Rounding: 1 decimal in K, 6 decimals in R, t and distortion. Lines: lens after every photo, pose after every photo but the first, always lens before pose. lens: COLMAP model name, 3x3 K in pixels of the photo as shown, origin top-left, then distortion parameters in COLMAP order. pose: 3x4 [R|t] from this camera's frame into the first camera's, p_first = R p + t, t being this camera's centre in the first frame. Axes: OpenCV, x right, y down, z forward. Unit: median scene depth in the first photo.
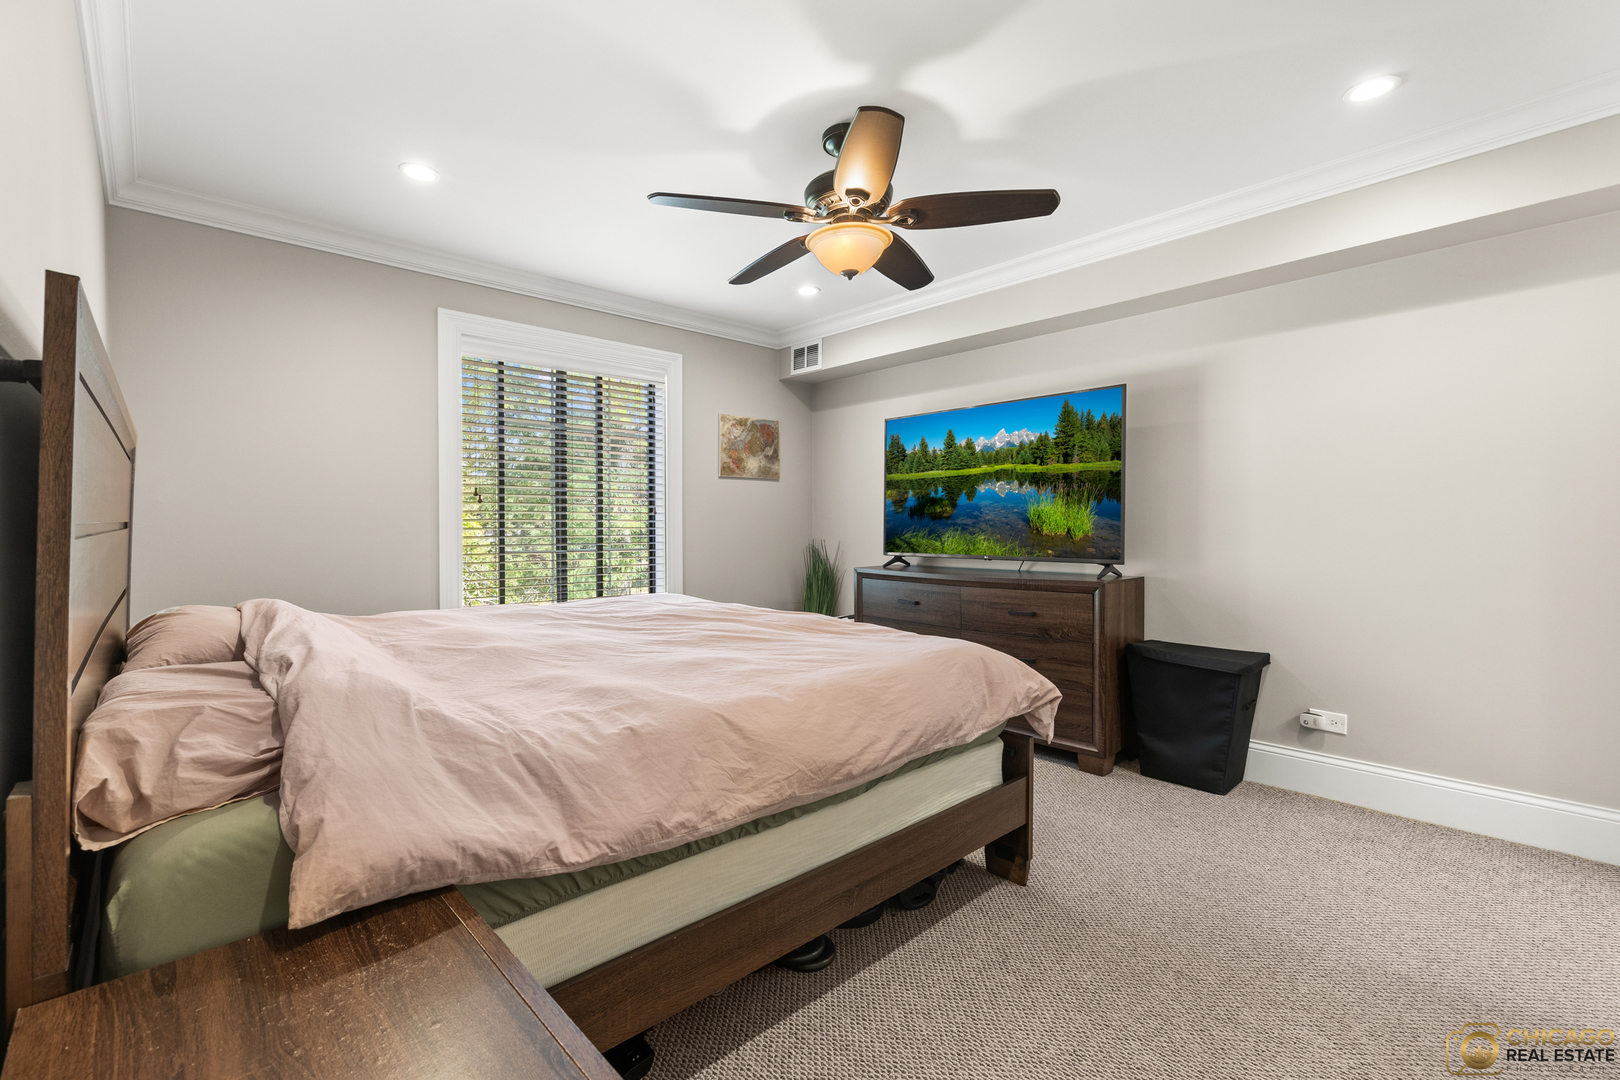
lens RADIAL K [[698.7, 0, 803.4], [0, 698.7, 543.0], [0, 0, 1]] dist [0.000730, 0.000163]
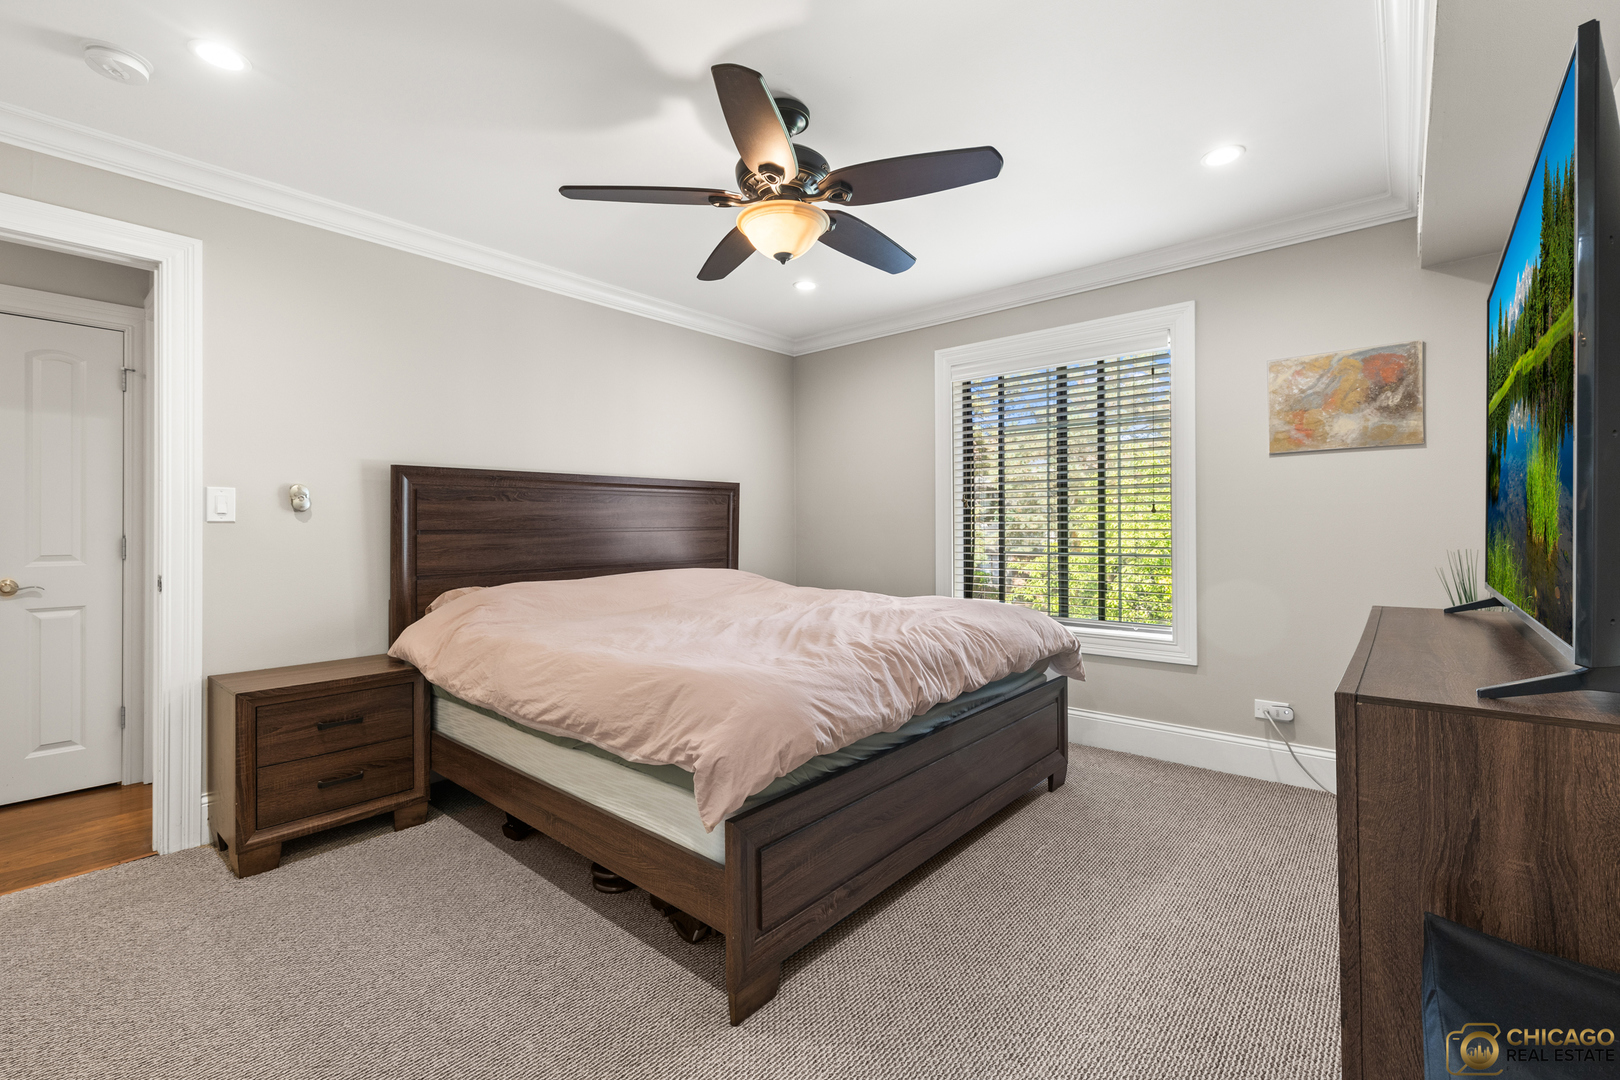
lens RADIAL K [[699.2, 0, 799.7], [0, 699.2, 531.0], [0, 0, 1]] dist [0.001211, 0.000309]
pose [[0.104800, 0.005549, -0.994478, 0.540885], [-0.020910, 0.999776, 0.003375, -0.014344], [0.994273, 0.020441, 0.104893, 0.508897]]
